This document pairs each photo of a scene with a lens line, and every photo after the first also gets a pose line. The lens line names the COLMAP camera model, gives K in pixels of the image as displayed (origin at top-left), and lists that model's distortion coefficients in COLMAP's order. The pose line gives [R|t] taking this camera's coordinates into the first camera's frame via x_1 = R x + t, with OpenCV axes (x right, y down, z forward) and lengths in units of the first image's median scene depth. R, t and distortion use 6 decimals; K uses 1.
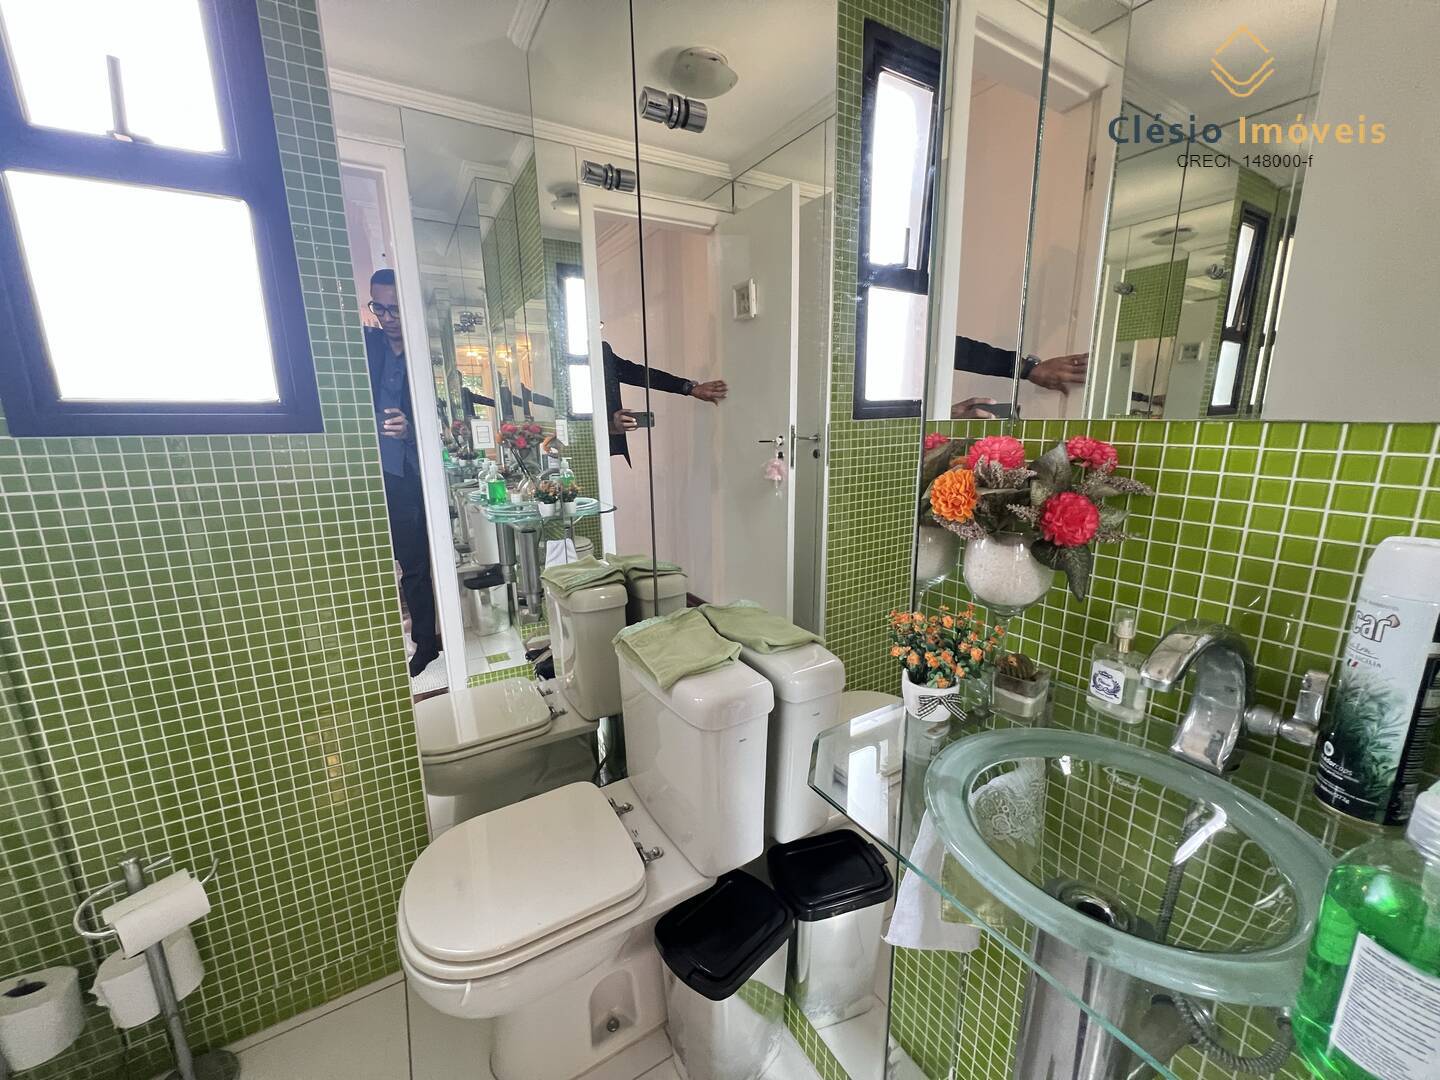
lens RADIAL K [[575.0, 0, 720.0], [0, 575.0, 540.0], [0, 0, 1]] dist [-0.000300, 0.000013]
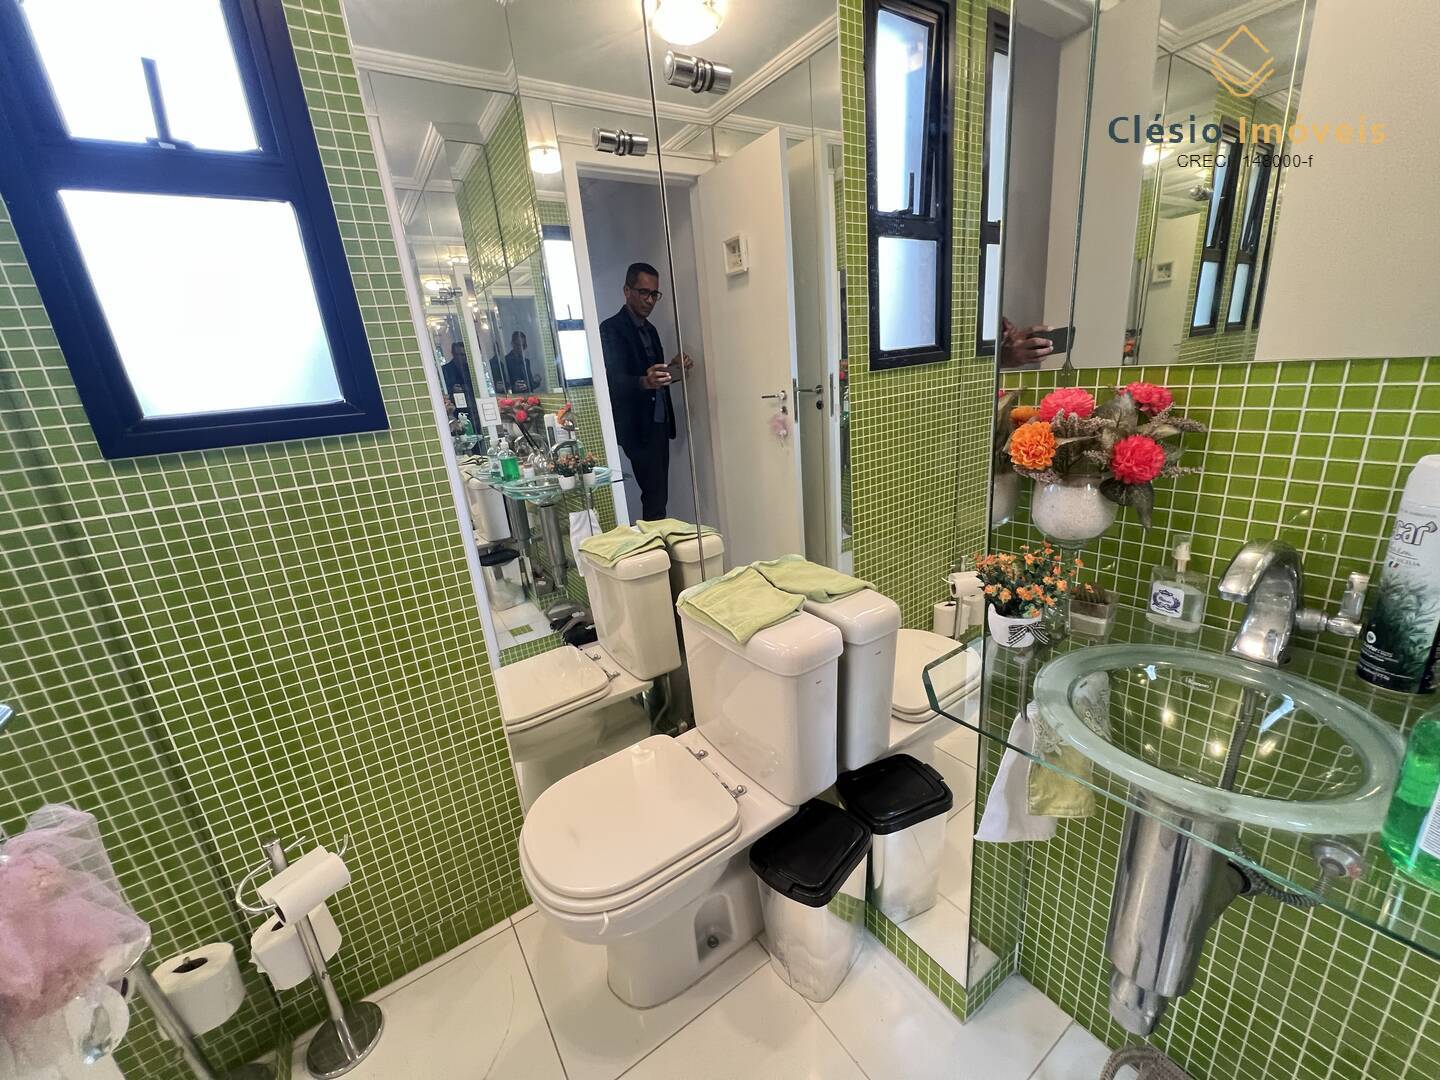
lens RADIAL K [[576.2, 0, 720.0], [0, 576.2, 540.0], [0, 0, 1]] dist [-0.000369, -0.000034]
pose [[0.995748, -0.086042, 0.032912, -0.172064], [0.083186, 0.993315, 0.080036, -0.025542], [-0.039579, -0.076958, 0.996248, -0.068331]]
